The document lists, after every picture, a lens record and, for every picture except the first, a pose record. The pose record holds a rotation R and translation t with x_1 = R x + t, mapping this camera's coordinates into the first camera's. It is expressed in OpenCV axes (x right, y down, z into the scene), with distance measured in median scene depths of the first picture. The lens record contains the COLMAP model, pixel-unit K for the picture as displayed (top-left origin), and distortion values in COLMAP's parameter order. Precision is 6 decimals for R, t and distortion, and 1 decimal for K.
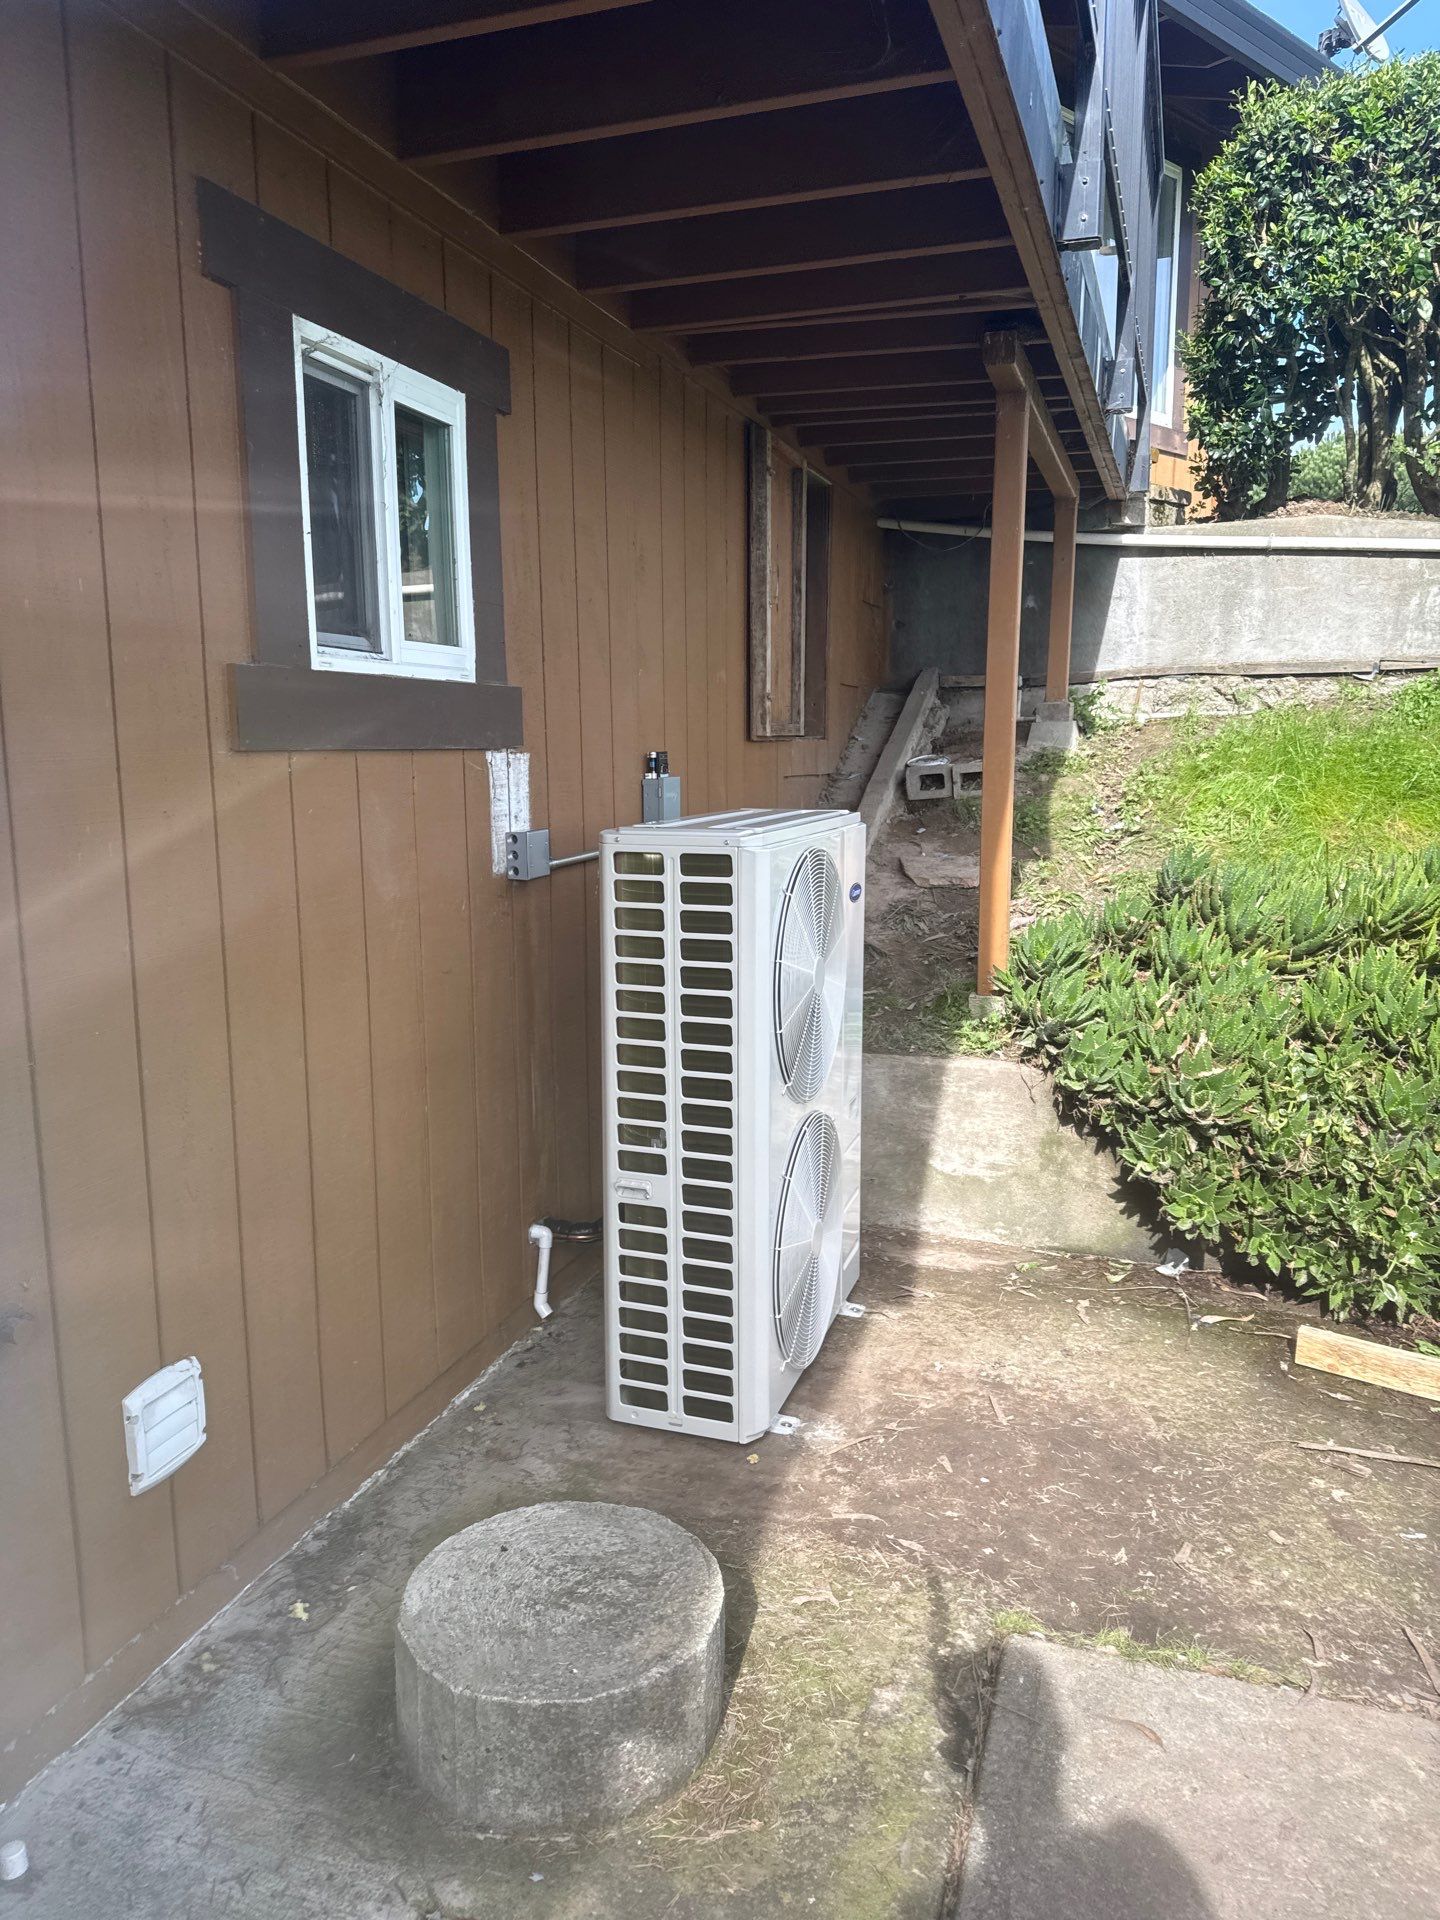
lens RADIAL K [[1349.9, 0, 720.0], [0, 1349.9, 960.0], [0, 0, 1]] dist [0.000980, -0.000106]
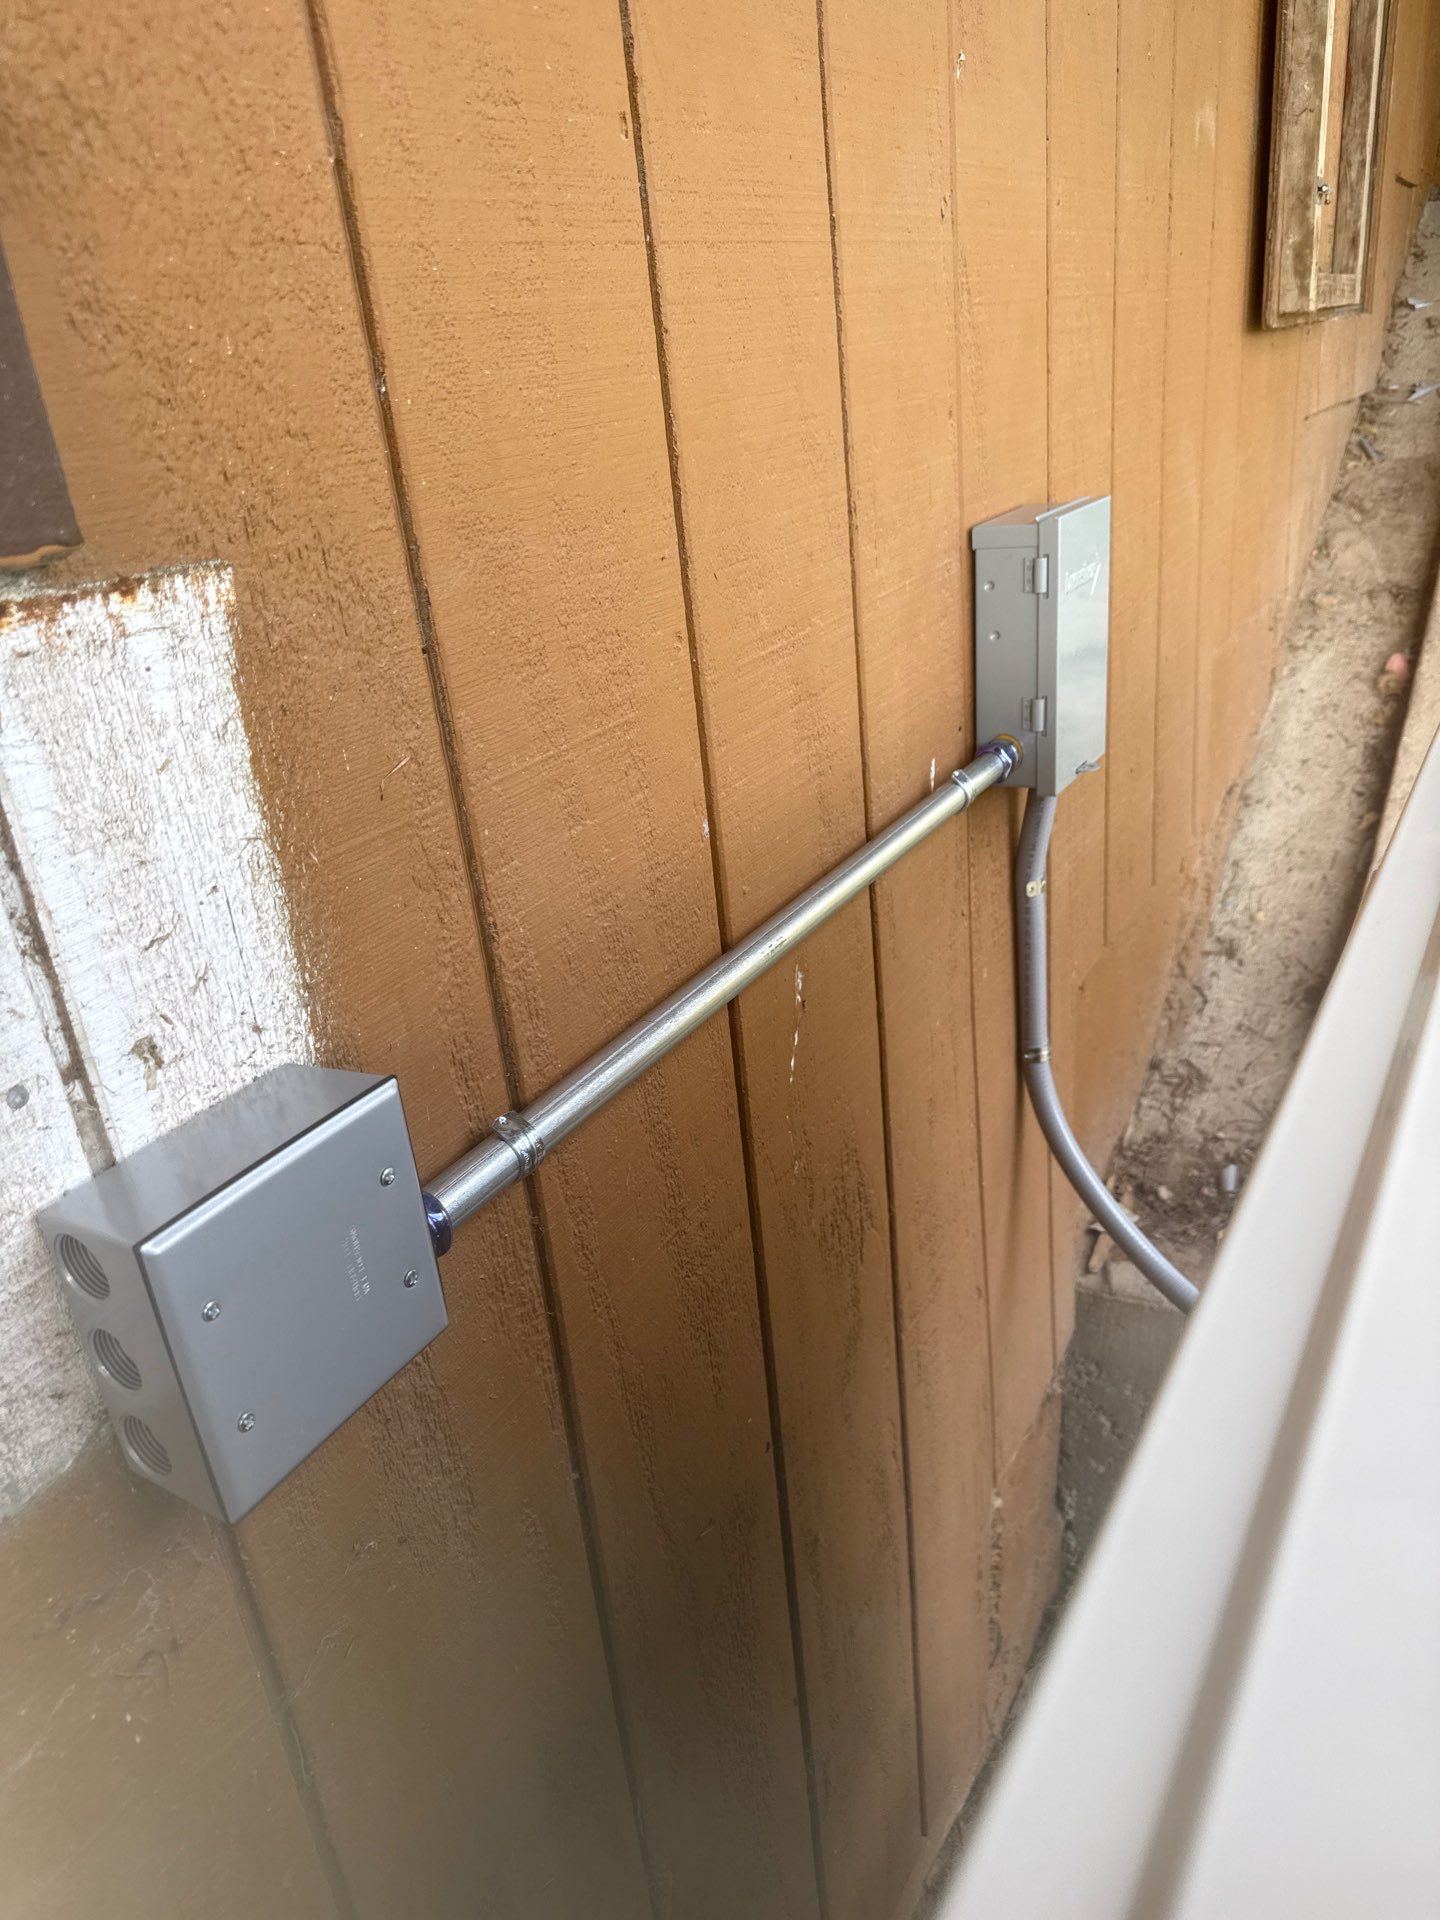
lens RADIAL K [[1349.9, 0, 720.0], [0, 1349.9, 960.0], [0, 0, 1]] dist [0.000980, -0.000106]
pose [[0.974237, -0.003259, -0.225503, -0.059072], [0.060970, 0.966469, 0.249442, -0.153178], [0.217129, -0.256764, 0.941768, 0.907525]]
